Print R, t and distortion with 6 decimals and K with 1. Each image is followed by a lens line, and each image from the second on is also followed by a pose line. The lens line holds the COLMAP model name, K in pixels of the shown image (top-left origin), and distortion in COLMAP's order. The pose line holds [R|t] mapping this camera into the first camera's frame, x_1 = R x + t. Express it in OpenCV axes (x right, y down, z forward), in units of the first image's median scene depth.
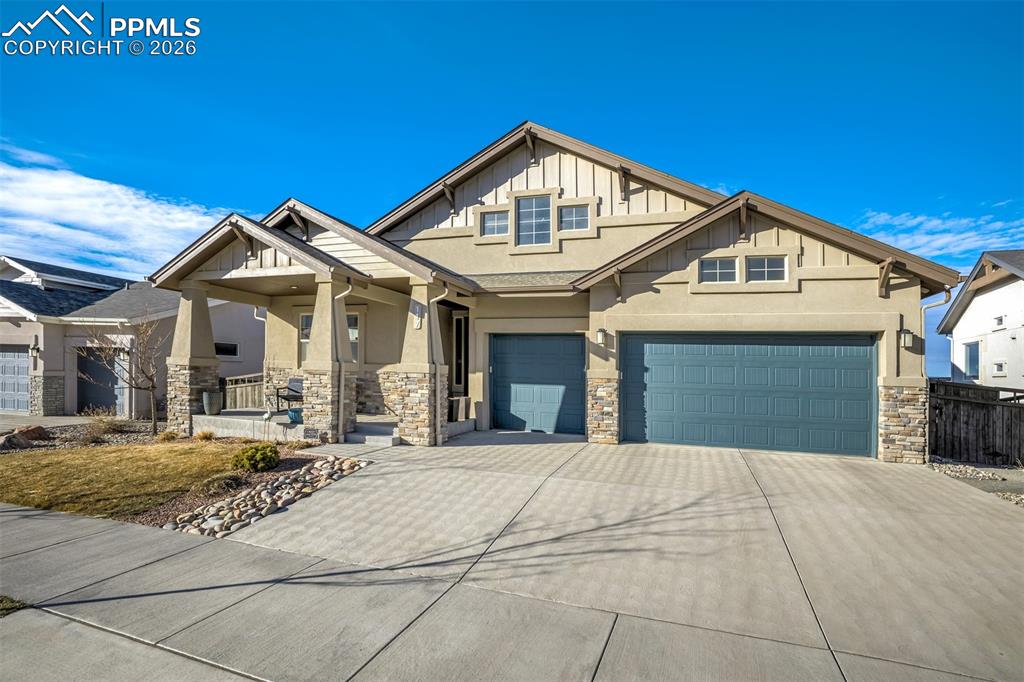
lens RADIAL K [[477.2, 0, 512.0], [0, 477.2, 341.0], [0, 0, 1]] dist [-0.003402, 0.012343]
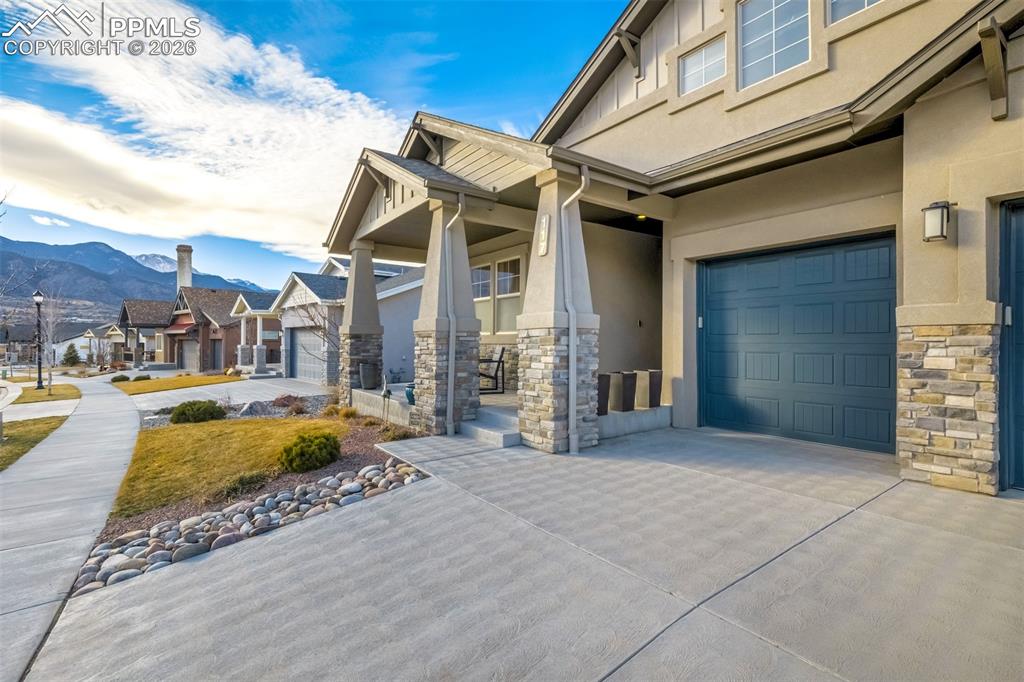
lens RADIAL K [[508.1, 0, 512.0], [0, 508.1, 341.0], [0, 0, 1]] dist [-0.002031, 0.000643]
pose [[0.843680, -0.024416, -0.536291, 0.111705], [0.052209, 0.997962, 0.036700, 0.057175], [0.534302, -0.058962, 0.843235, 0.443002]]
